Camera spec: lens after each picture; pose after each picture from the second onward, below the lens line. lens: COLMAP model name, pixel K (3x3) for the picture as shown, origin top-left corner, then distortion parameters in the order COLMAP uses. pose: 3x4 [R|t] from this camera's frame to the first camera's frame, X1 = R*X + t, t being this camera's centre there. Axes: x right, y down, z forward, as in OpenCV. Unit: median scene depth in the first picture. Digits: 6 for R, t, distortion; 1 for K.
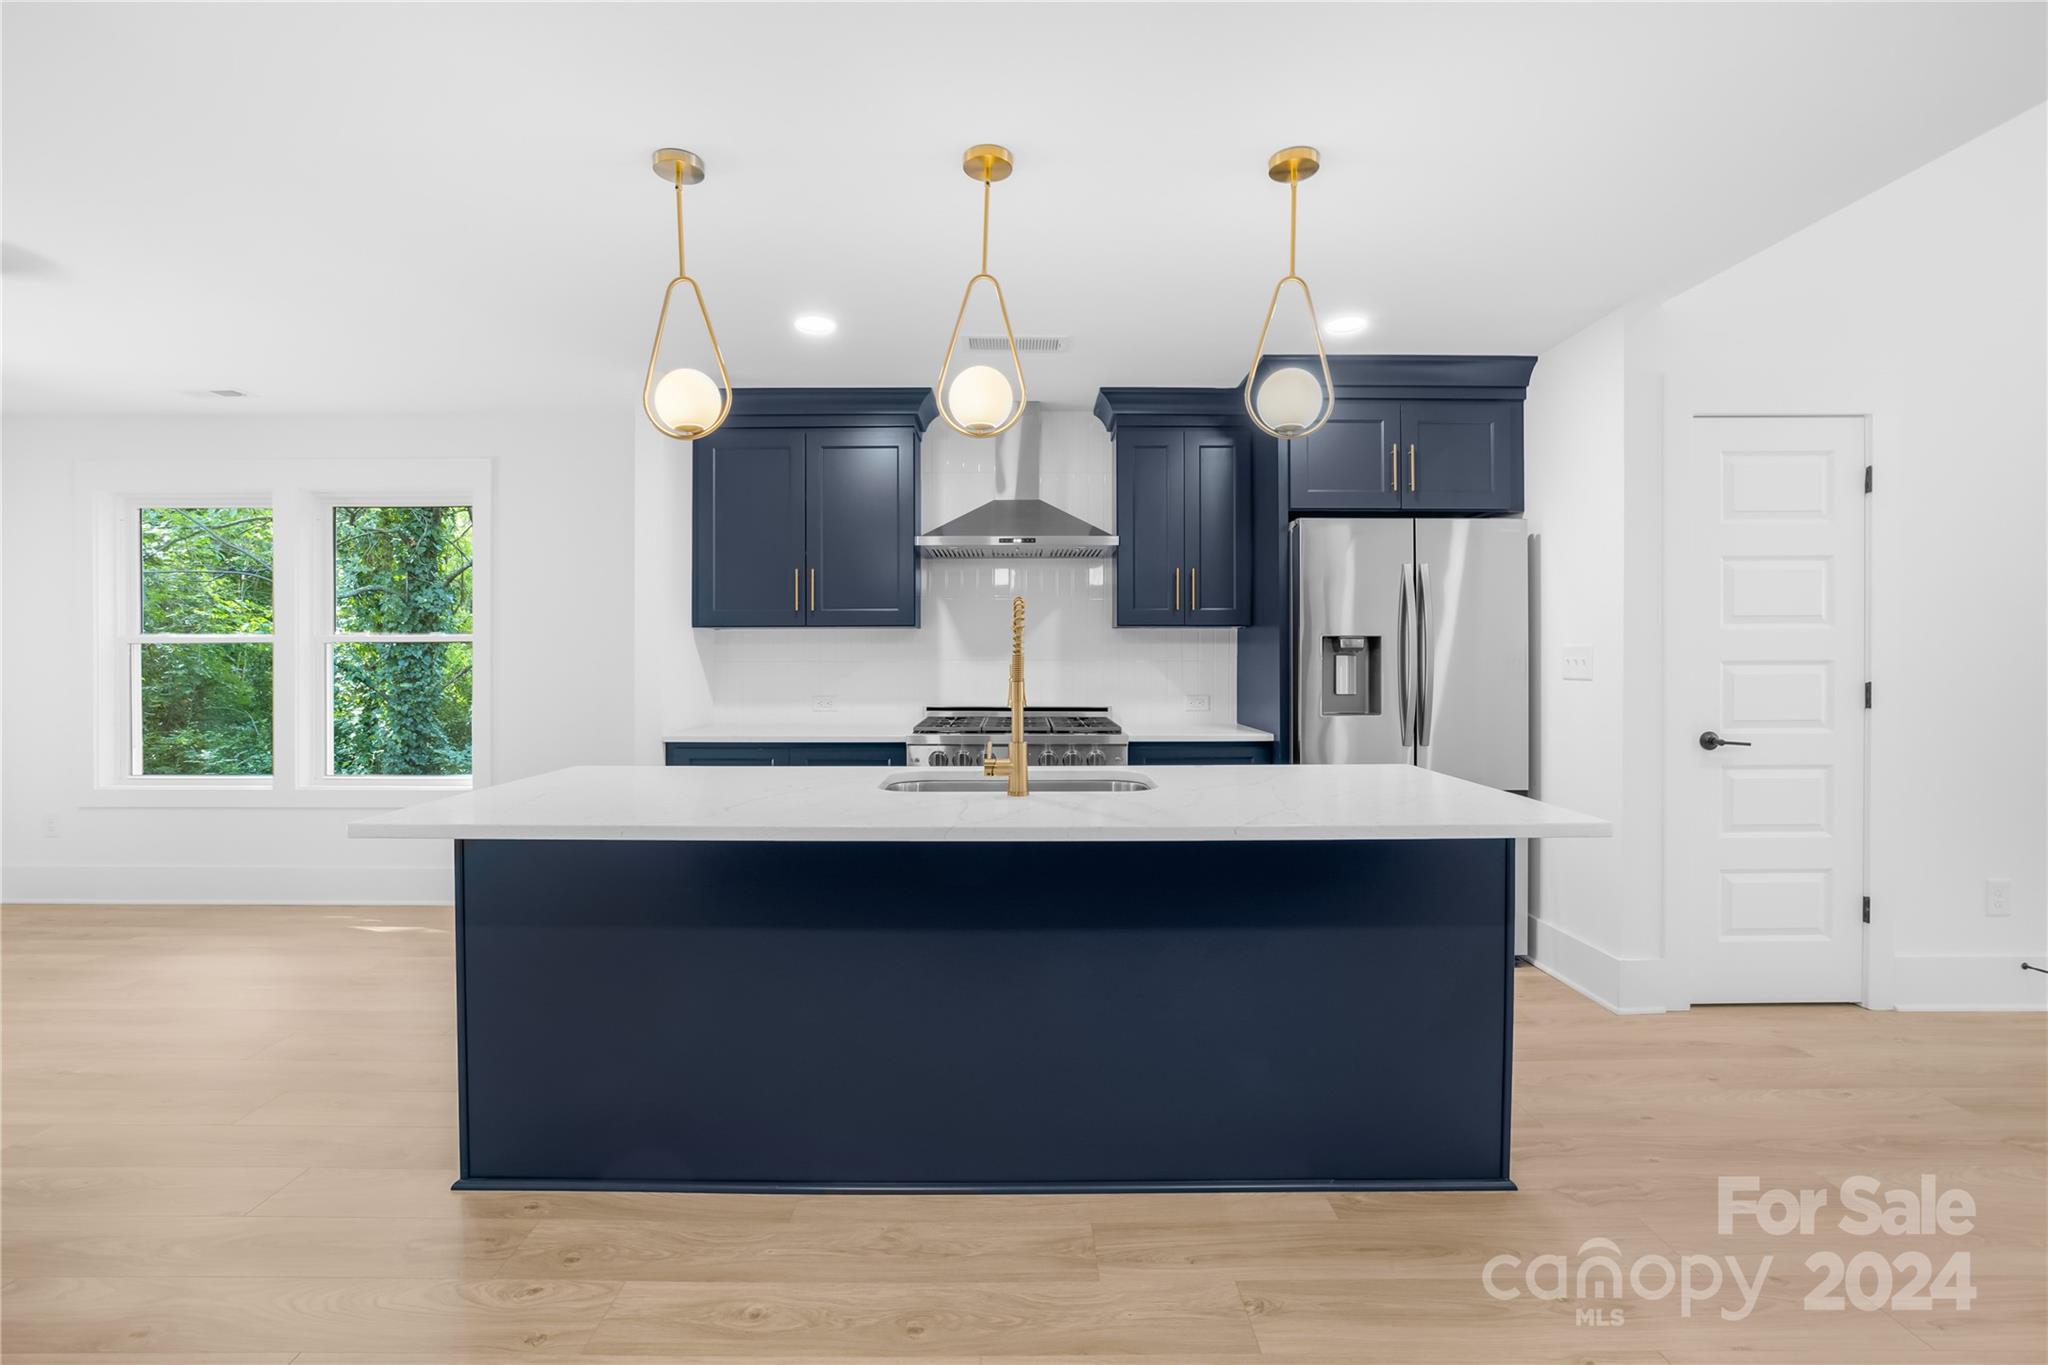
lens RADIAL K [[913.6, 0, 1026.1], [0, 913.6, 661.0], [0, 0, 1]] dist [-0.042353, 0.017549]
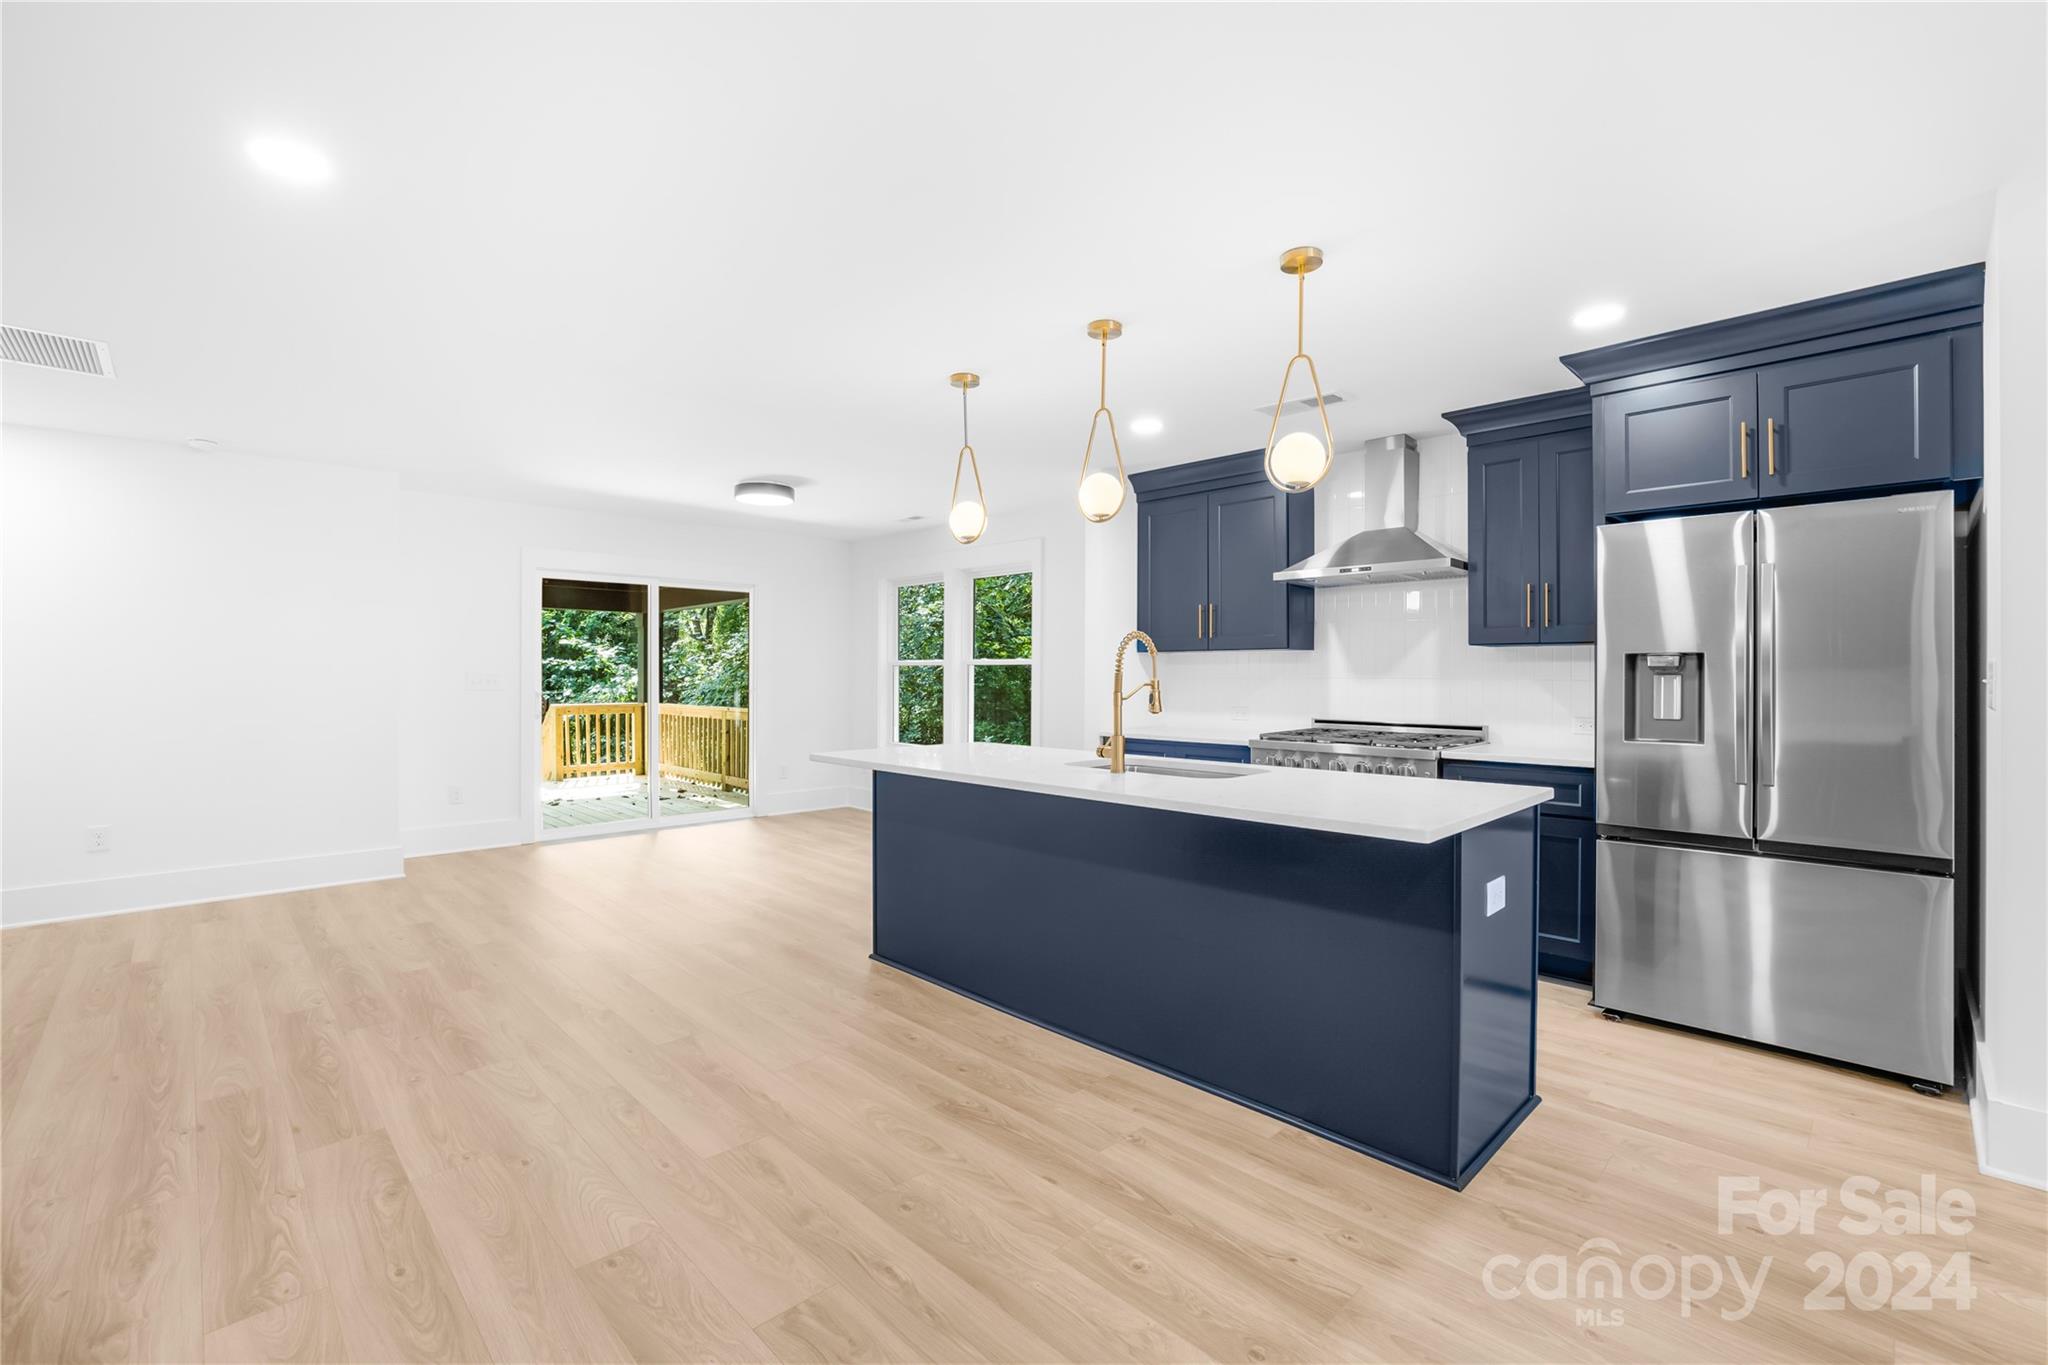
lens RADIAL K [[910.9, 0, 1016.1], [0, 910.9, 671.8], [0, 0, 1]] dist [-0.045958, 0.019303]
pose [[0.684840, 0.000978, -0.728693, 0.534027], [-0.006114, 0.999972, -0.004404, -0.001576], [0.728668, 0.007471, 0.684826, -0.047568]]
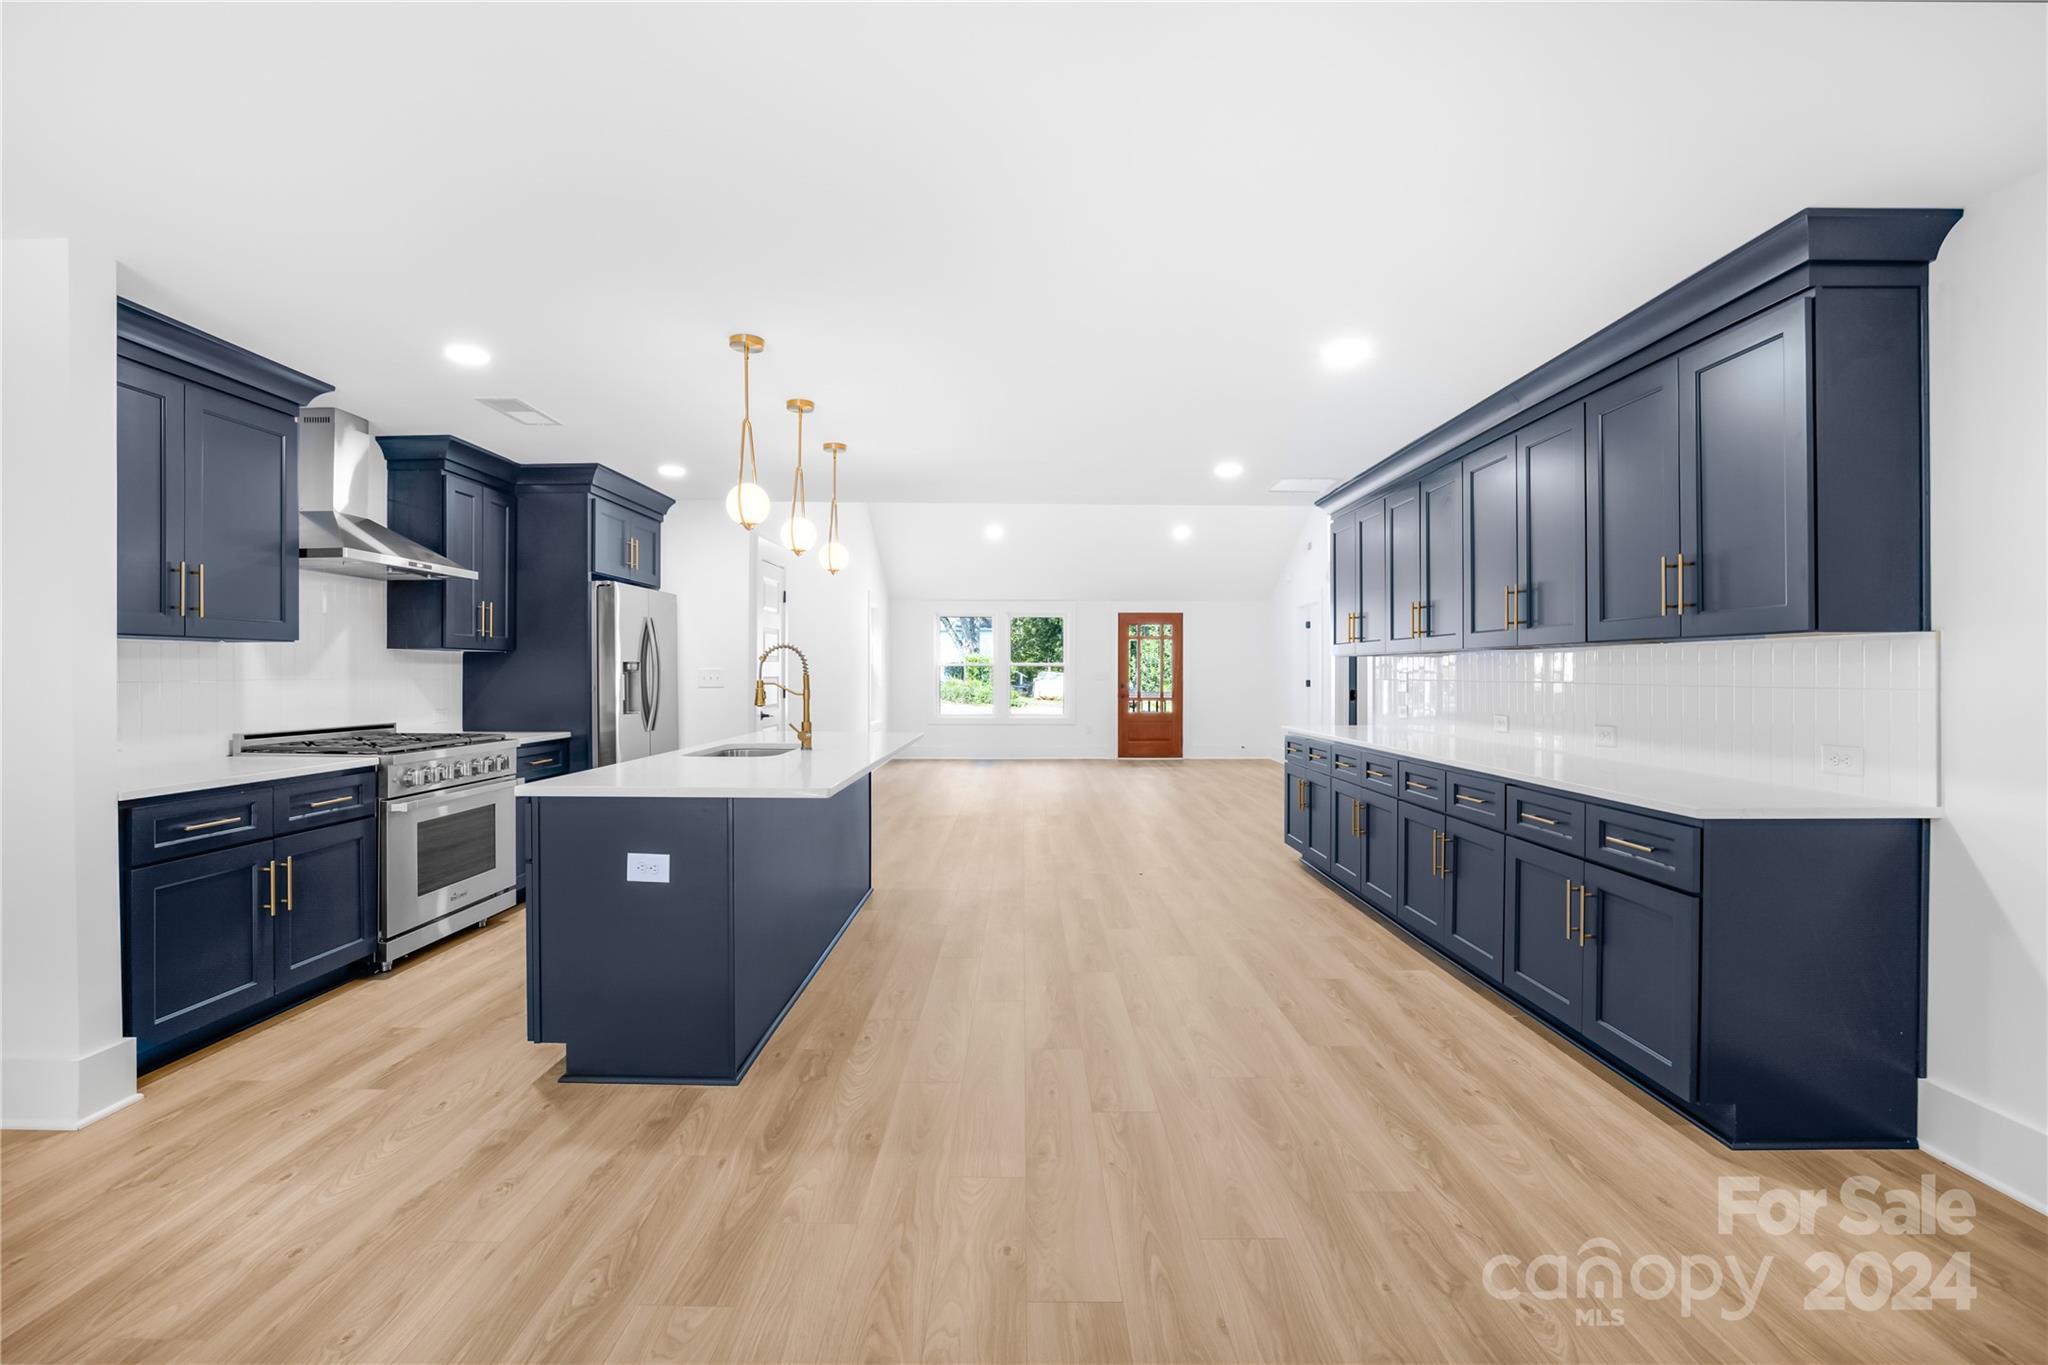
lens RADIAL K [[887.1, 0, 1032.1], [0, 887.1, 684.1], [0, 0, 1]] dist [-0.046093, 0.016638]
pose [[-0.006065, -0.010873, 0.999922, -1.068457], [0.004931, 0.999928, 0.010903, -0.002615], [-0.999969, 0.004997, -0.006011, 0.322001]]
